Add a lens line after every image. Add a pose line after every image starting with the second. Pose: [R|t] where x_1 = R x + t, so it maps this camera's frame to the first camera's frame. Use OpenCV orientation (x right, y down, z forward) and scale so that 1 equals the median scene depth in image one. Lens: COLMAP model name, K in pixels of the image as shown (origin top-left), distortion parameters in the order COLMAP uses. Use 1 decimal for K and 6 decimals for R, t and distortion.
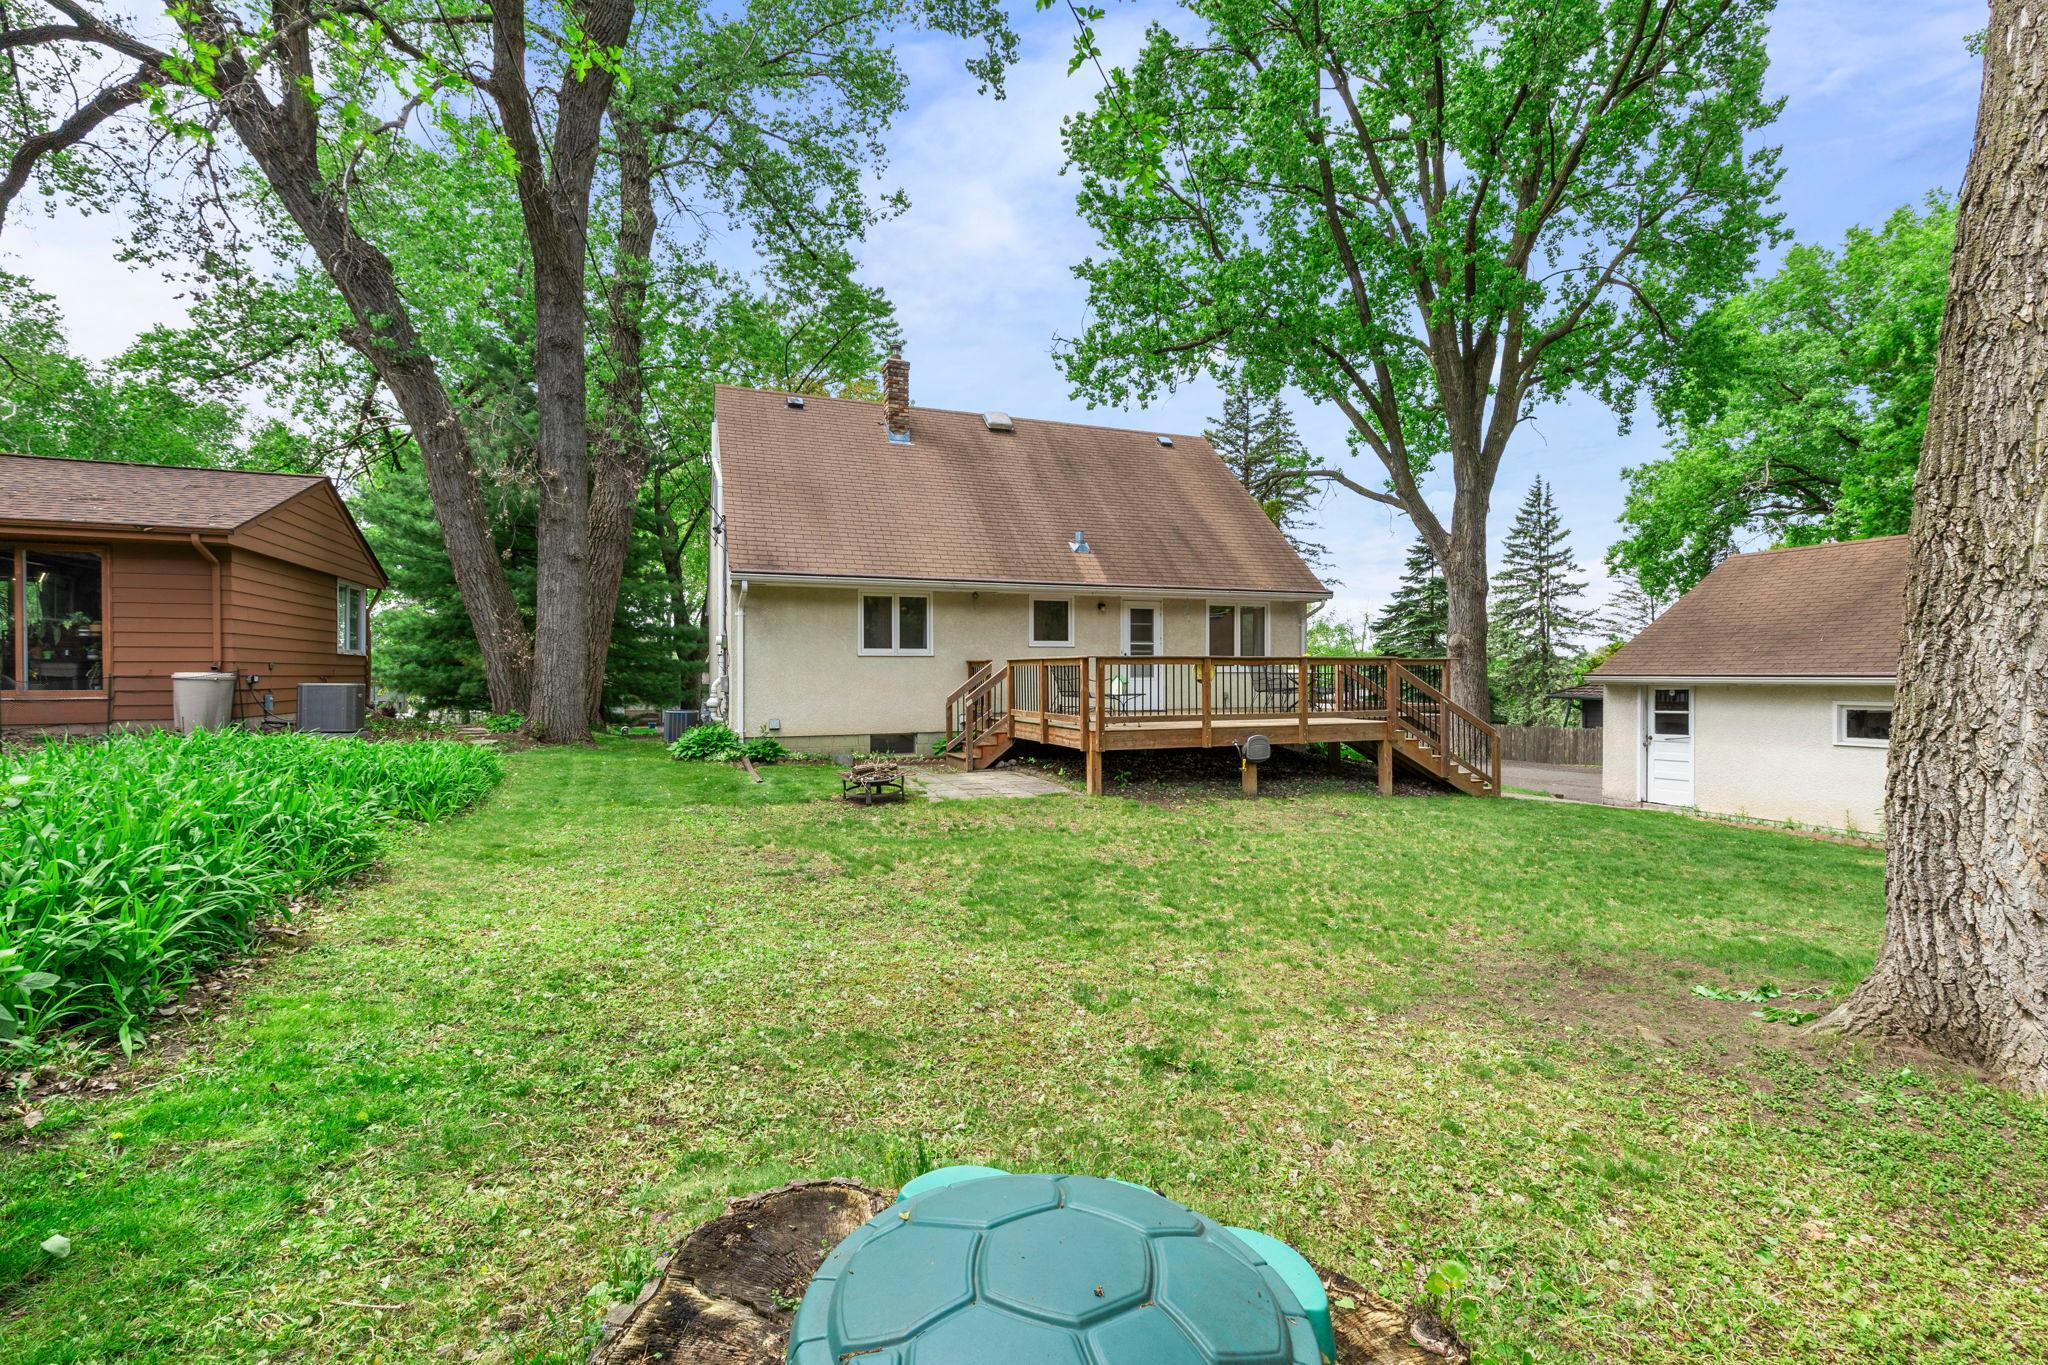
lens RADIAL K [[923.7, 0, 1027.2], [0, 923.7, 681.0], [0, 0, 1]] dist [-0.000935, 0.001409]
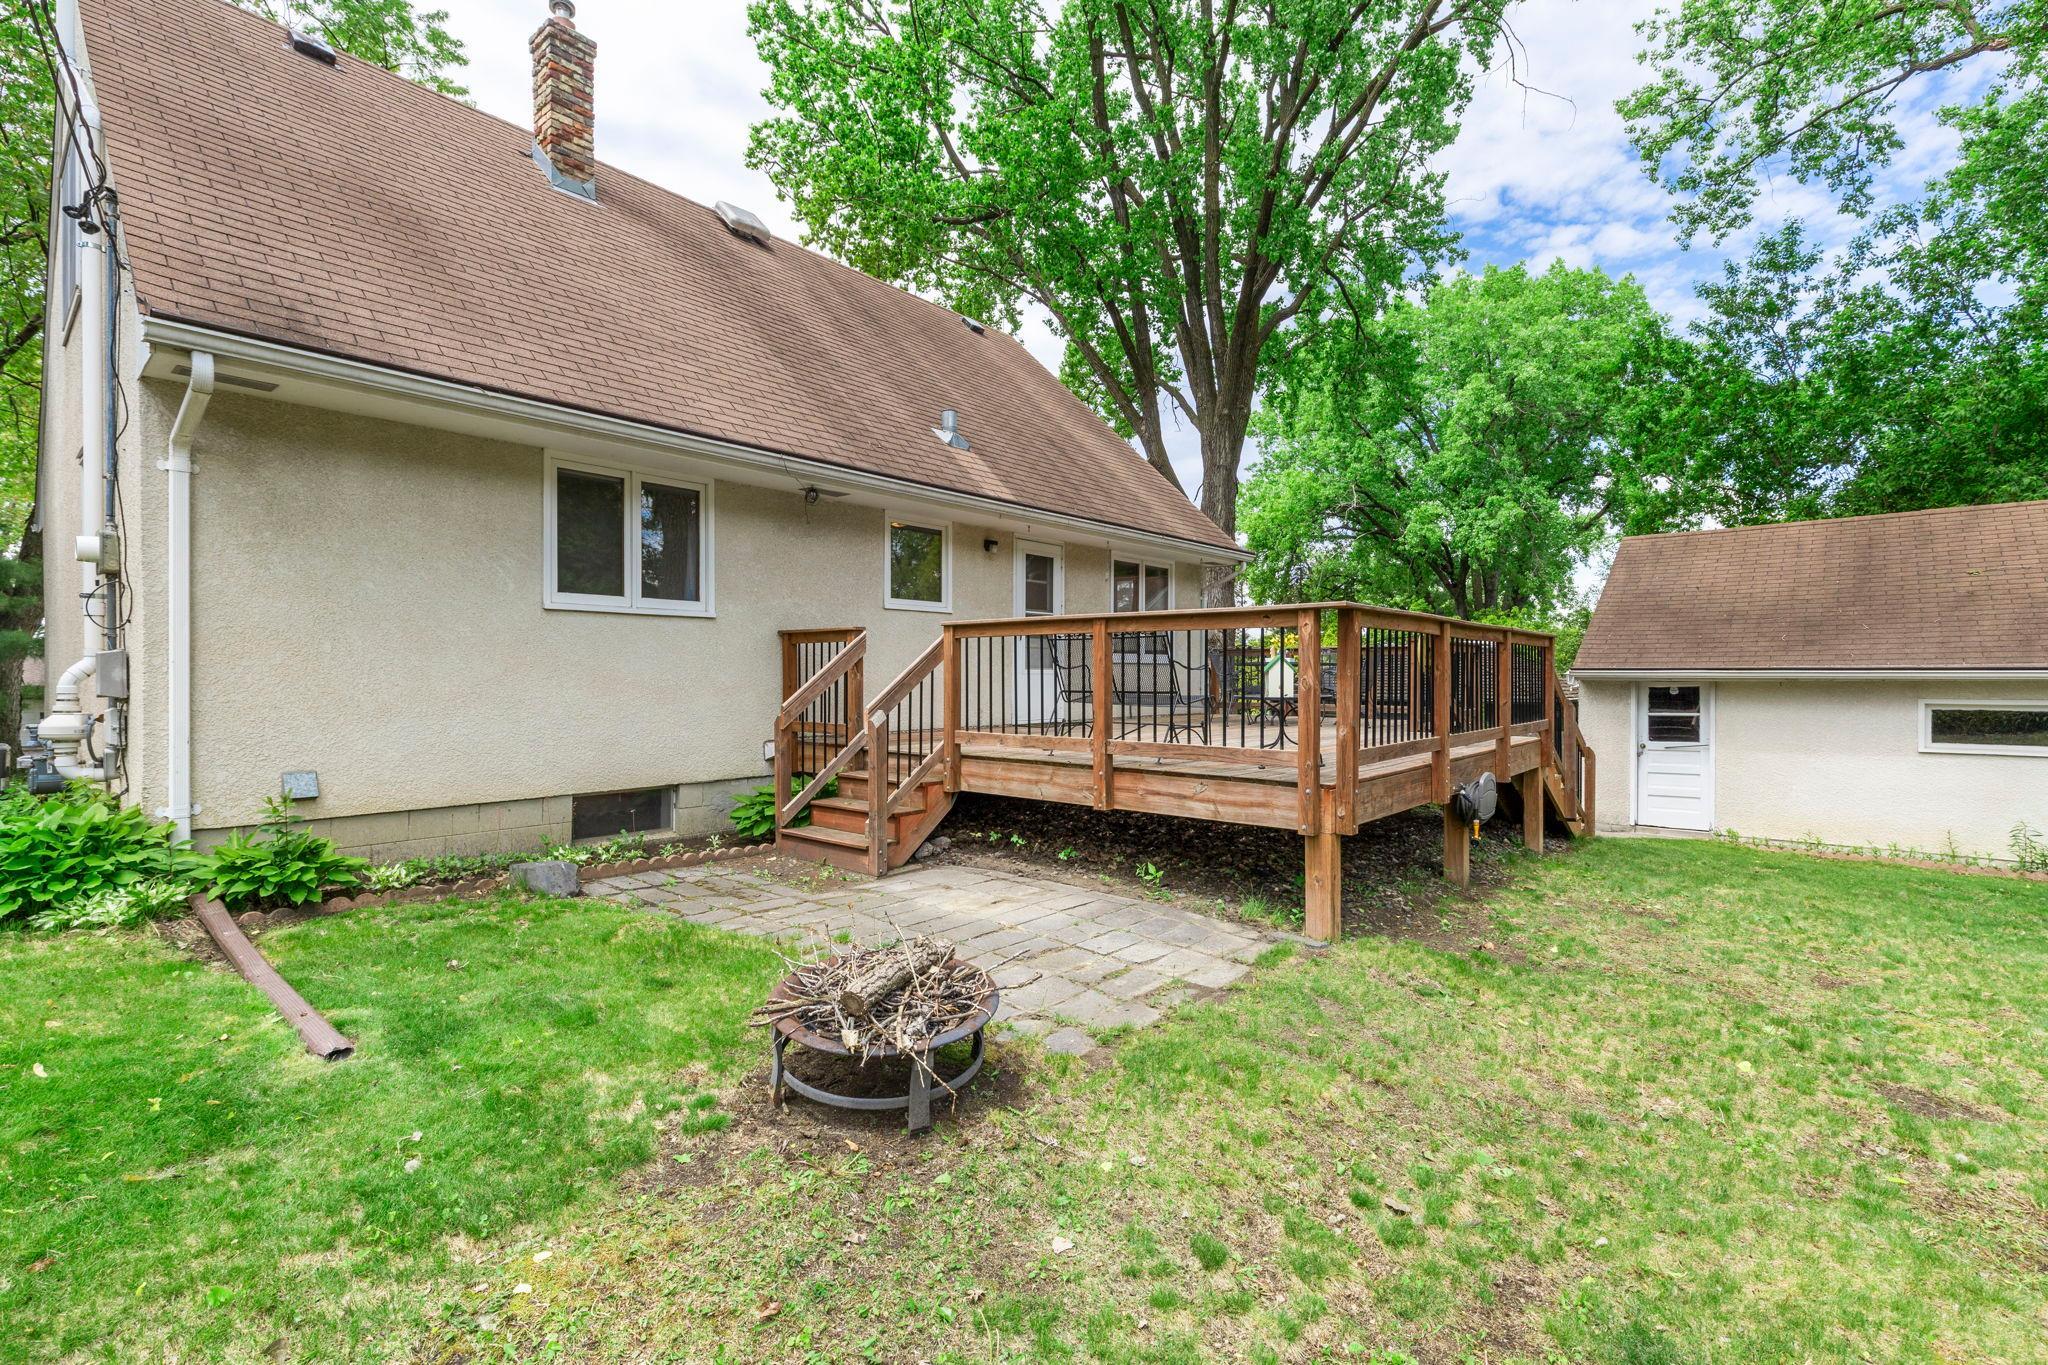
lens RADIAL K [[923.7, 0, 1018.9], [0, 923.7, 679.7], [0, 0, 1]] dist [-0.000935, 0.001409]
pose [[0.882129, 0.002246, 0.471002, -0.194941], [0.000430, 0.999984, -0.005573, 0.007341], [-0.471007, 0.005119, 0.882114, 0.547775]]
